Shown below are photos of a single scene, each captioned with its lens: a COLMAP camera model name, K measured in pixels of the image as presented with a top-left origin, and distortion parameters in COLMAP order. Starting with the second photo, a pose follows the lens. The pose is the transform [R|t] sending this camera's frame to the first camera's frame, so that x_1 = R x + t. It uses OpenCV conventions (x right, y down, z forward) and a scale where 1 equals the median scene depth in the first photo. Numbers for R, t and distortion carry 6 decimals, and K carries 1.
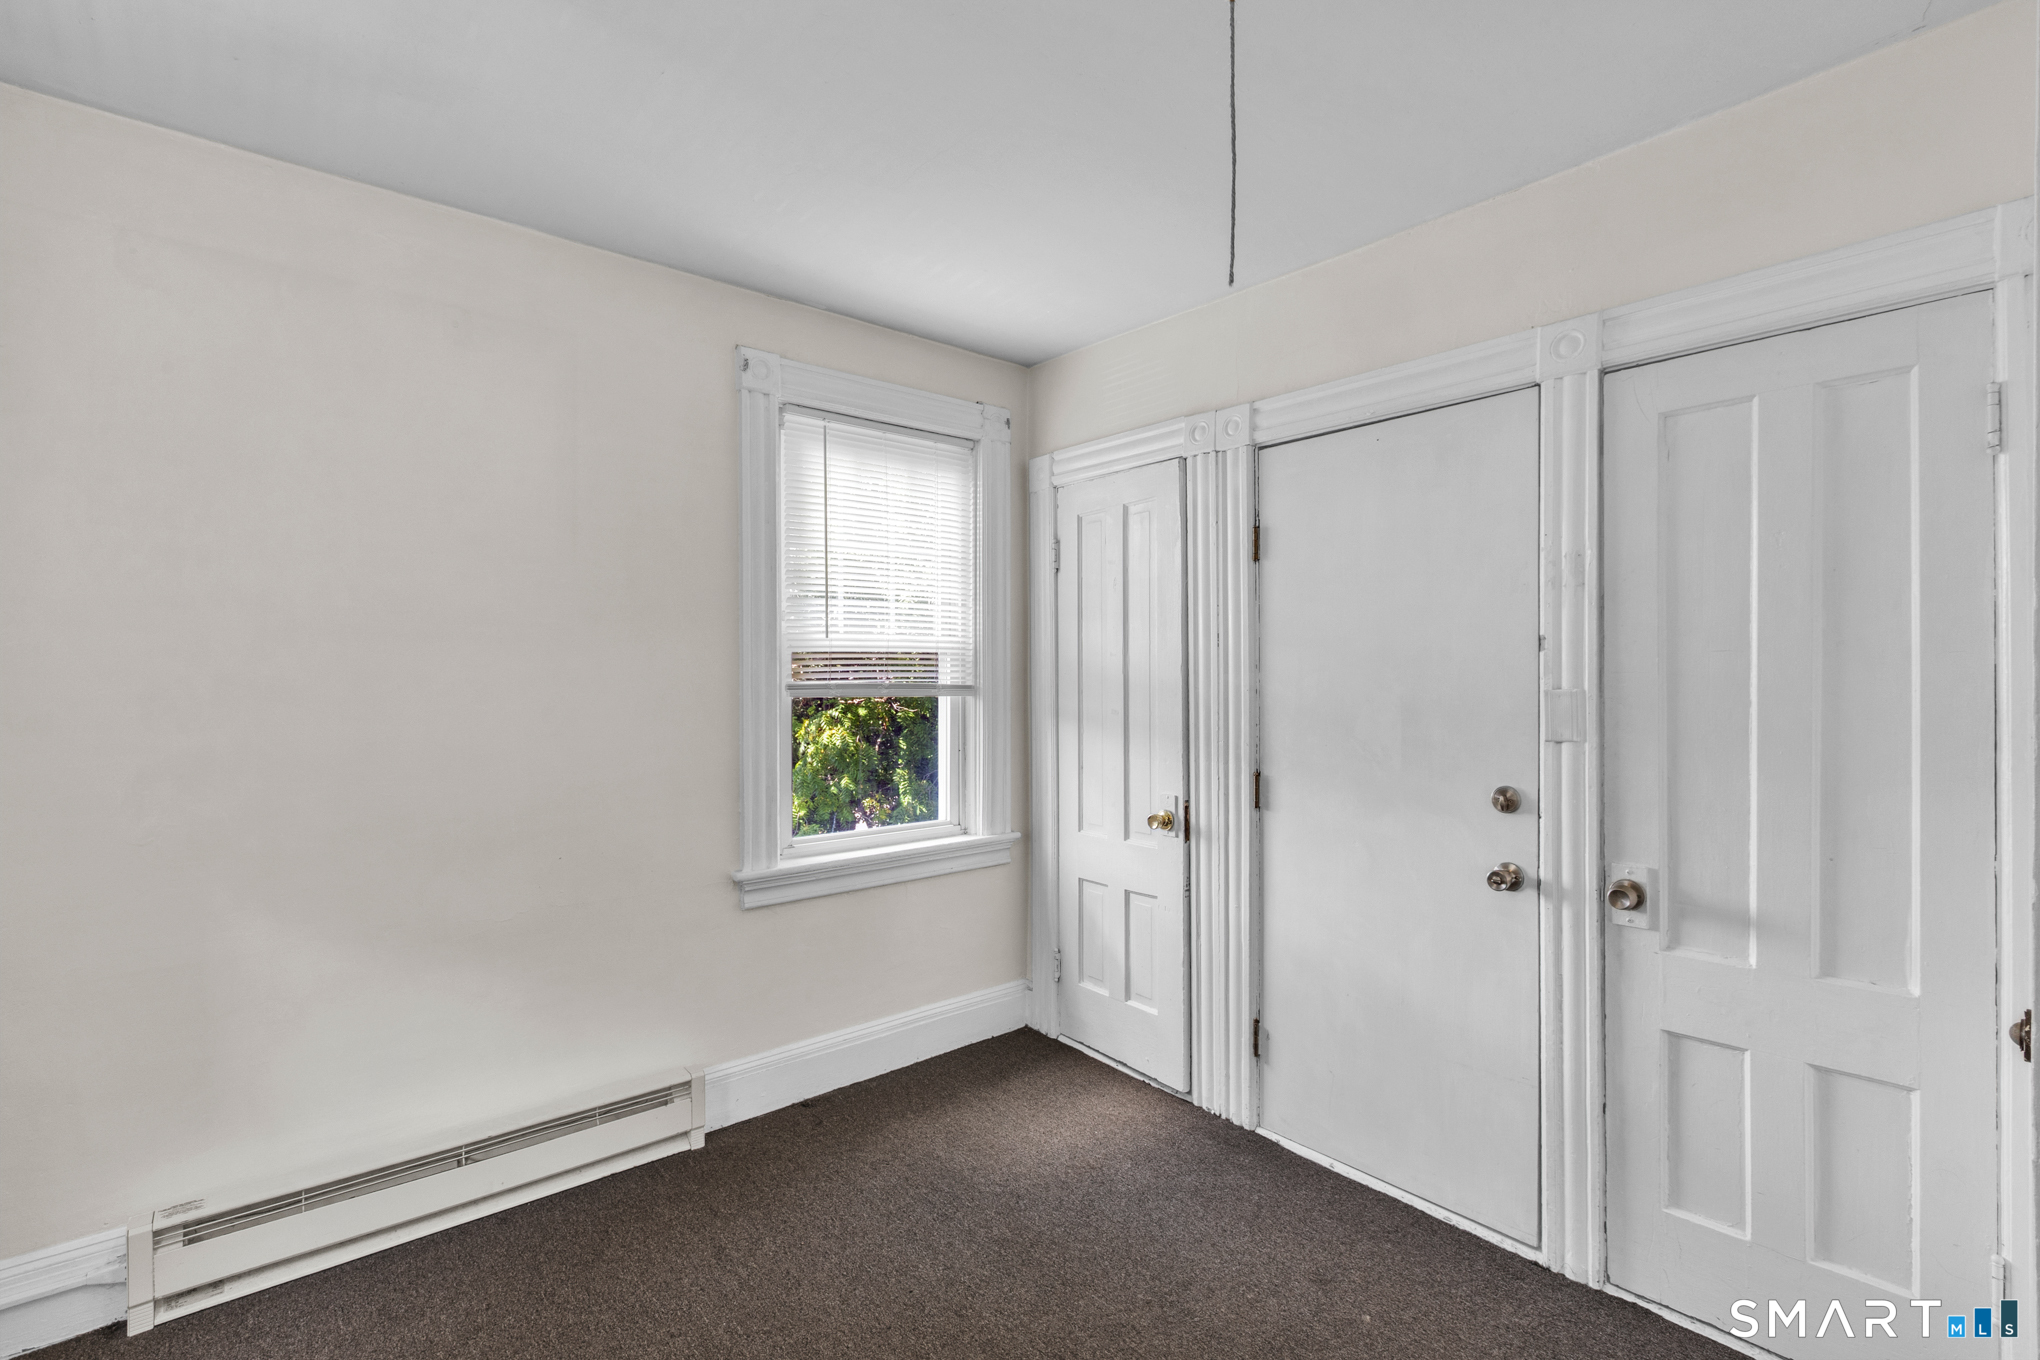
lens RADIAL K [[928.5, 0, 1018.3], [0, 928.5, 687.2], [0, 0, 1]] dist [-0.004542, 0.000289]
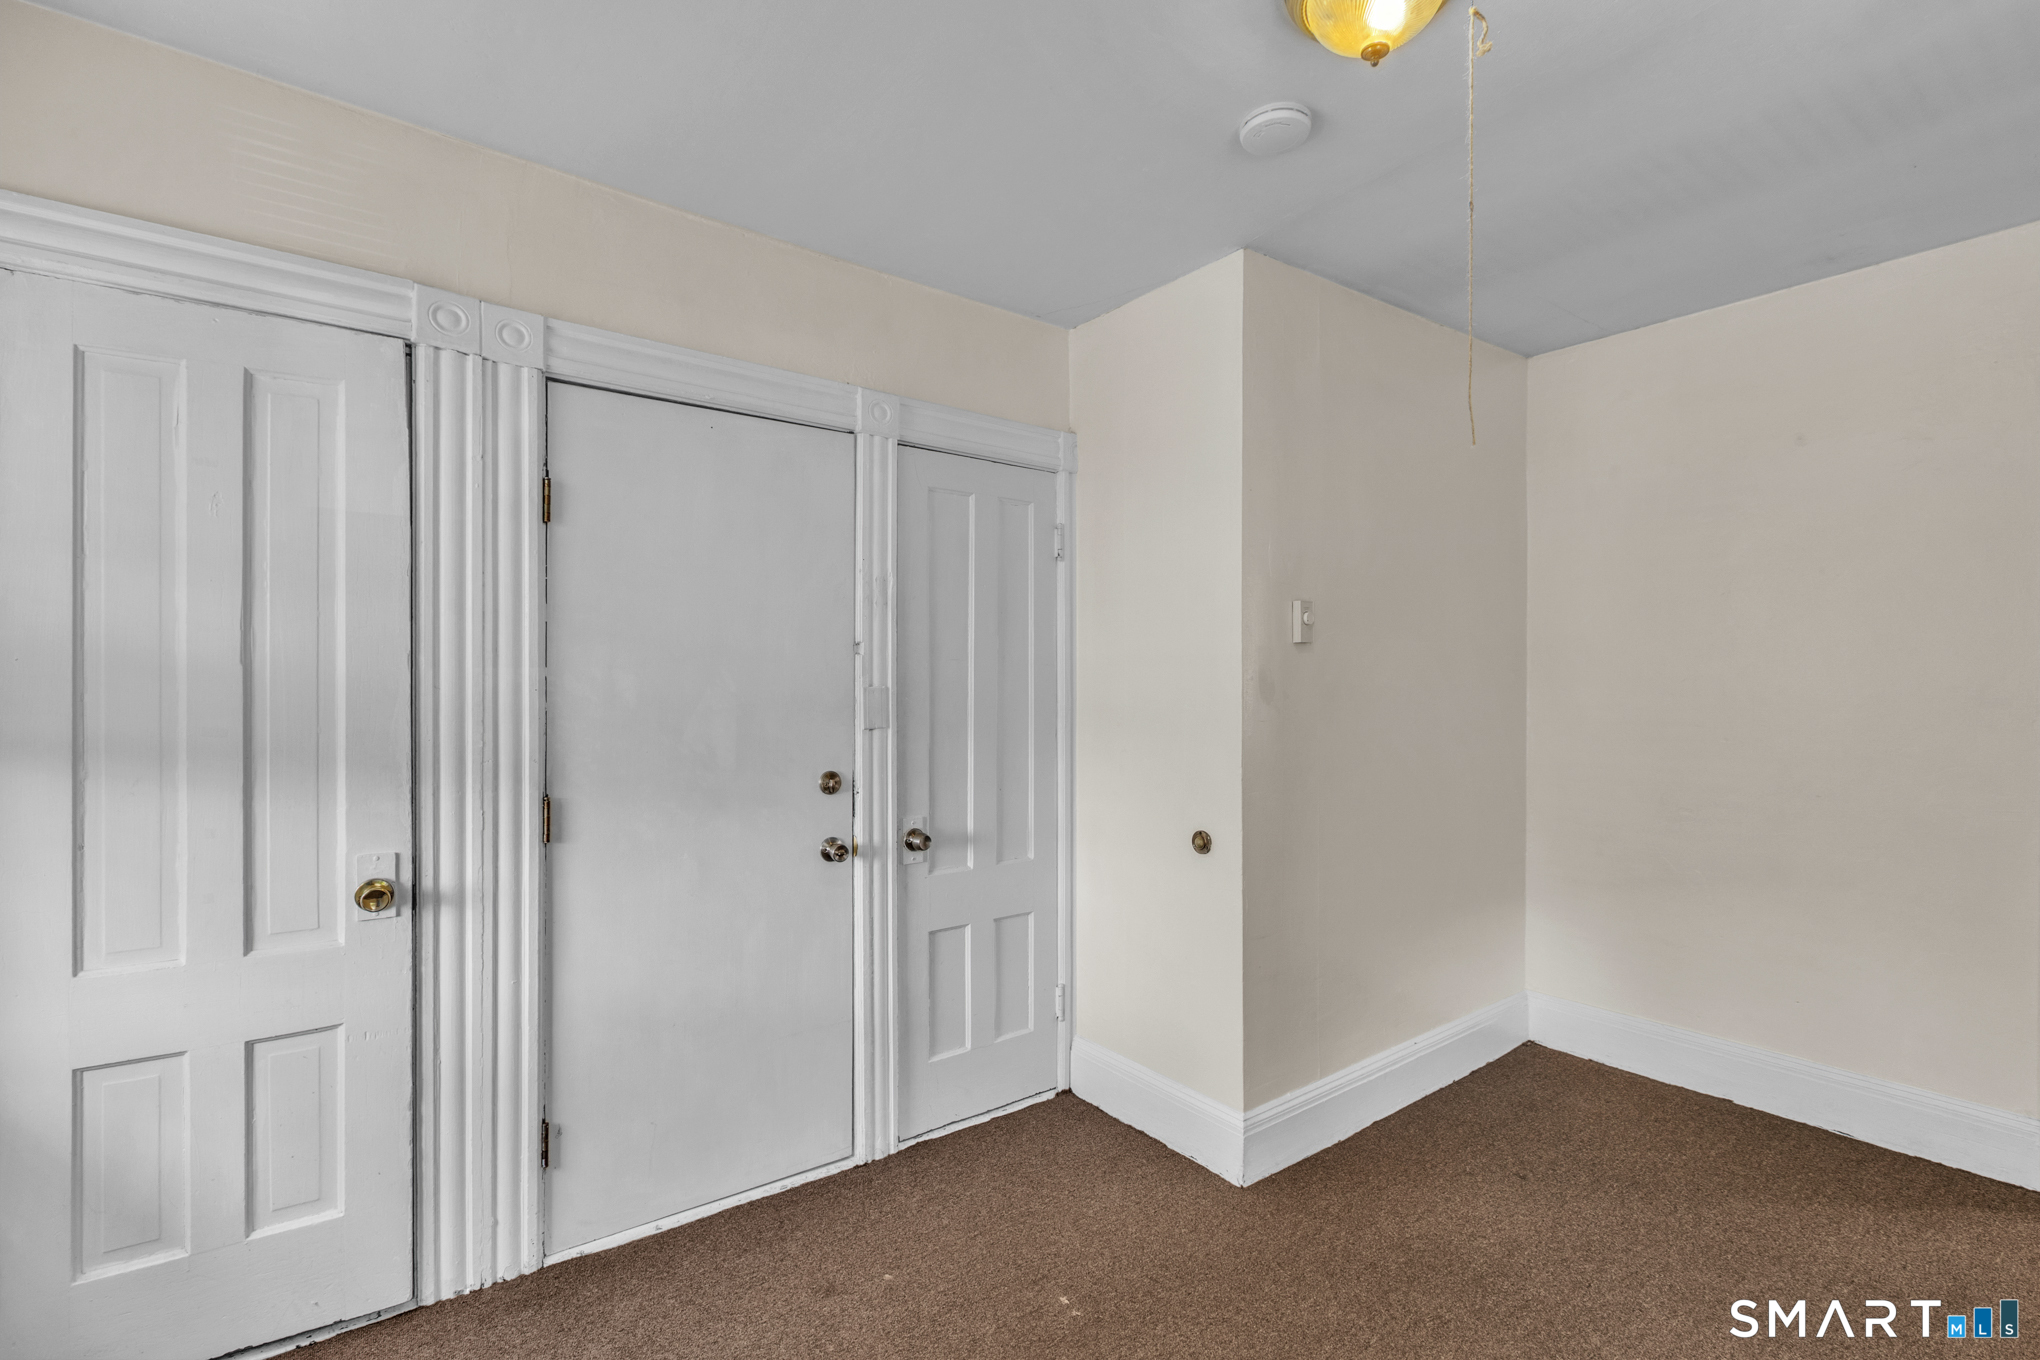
lens RADIAL K [[928.5, 0, 1020.3], [0, 928.5, 672.9], [0, 0, 1]] dist [-0.004542, 0.000289]
pose [[0.053687, 0.009867, 0.998509, -0.599009], [0.001986, 0.999948, -0.009988, -0.002623], [-0.998556, 0.002519, 0.053665, 0.687568]]
